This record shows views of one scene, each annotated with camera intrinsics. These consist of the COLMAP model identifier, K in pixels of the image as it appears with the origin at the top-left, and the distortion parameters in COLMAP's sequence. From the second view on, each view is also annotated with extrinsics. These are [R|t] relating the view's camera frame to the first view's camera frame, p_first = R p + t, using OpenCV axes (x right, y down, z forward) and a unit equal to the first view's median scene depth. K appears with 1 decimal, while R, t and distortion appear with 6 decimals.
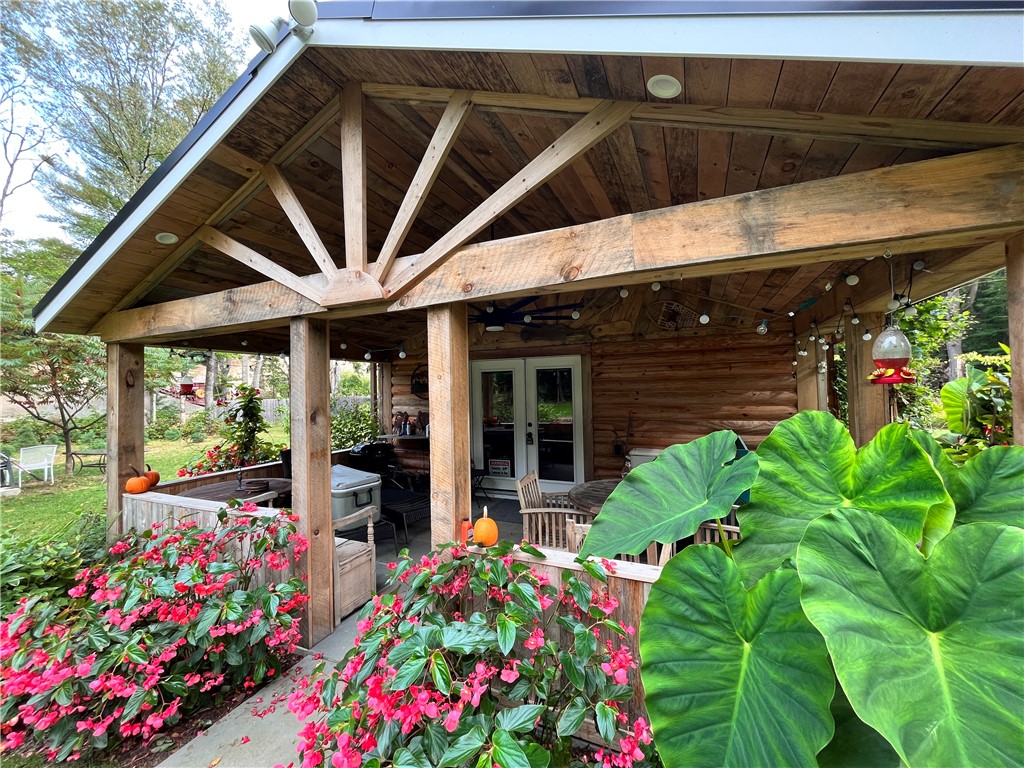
lens RADIAL K [[405.6, 0, 512.0], [0, 405.6, 384.0], [0, 0, 1]] dist [0.000803, 0.000062]
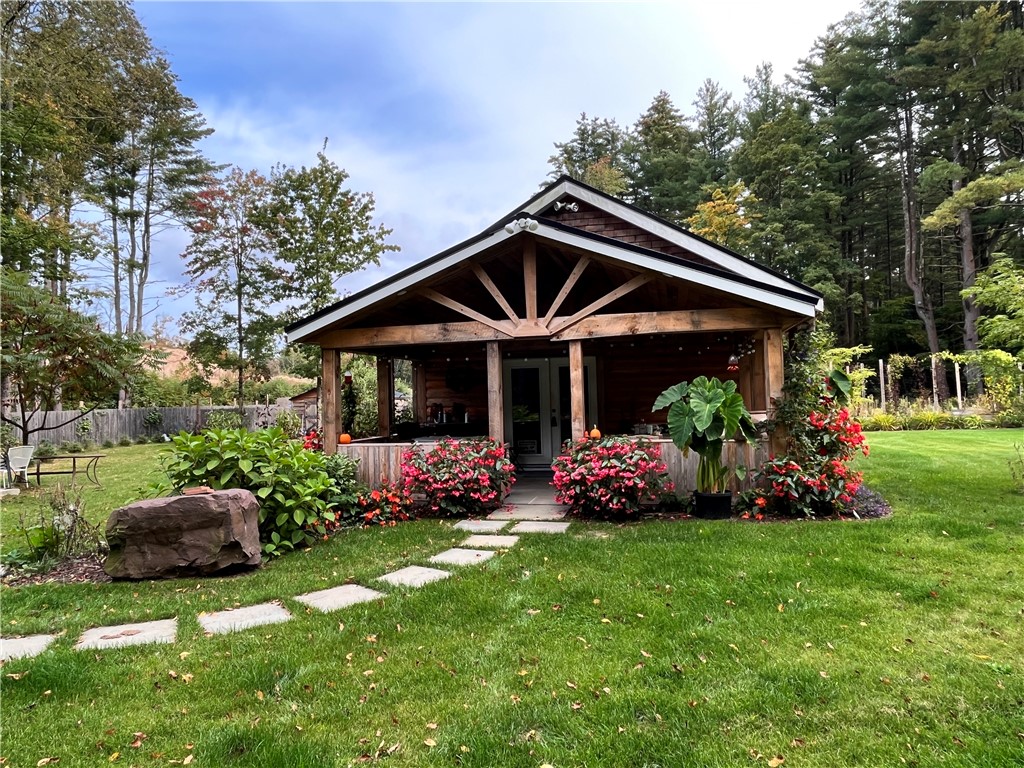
lens RADIAL K [[693.8, 0, 512.0], [0, 693.8, 384.0], [0, 0, 1]] dist [-0.001244, 0.000131]
pose [[0.981508, -0.000119, 0.191420, -1.170045], [0.002113, 0.999946, -0.010215, 0.093565], [-0.191408, 0.010431, 0.981455, -2.565309]]
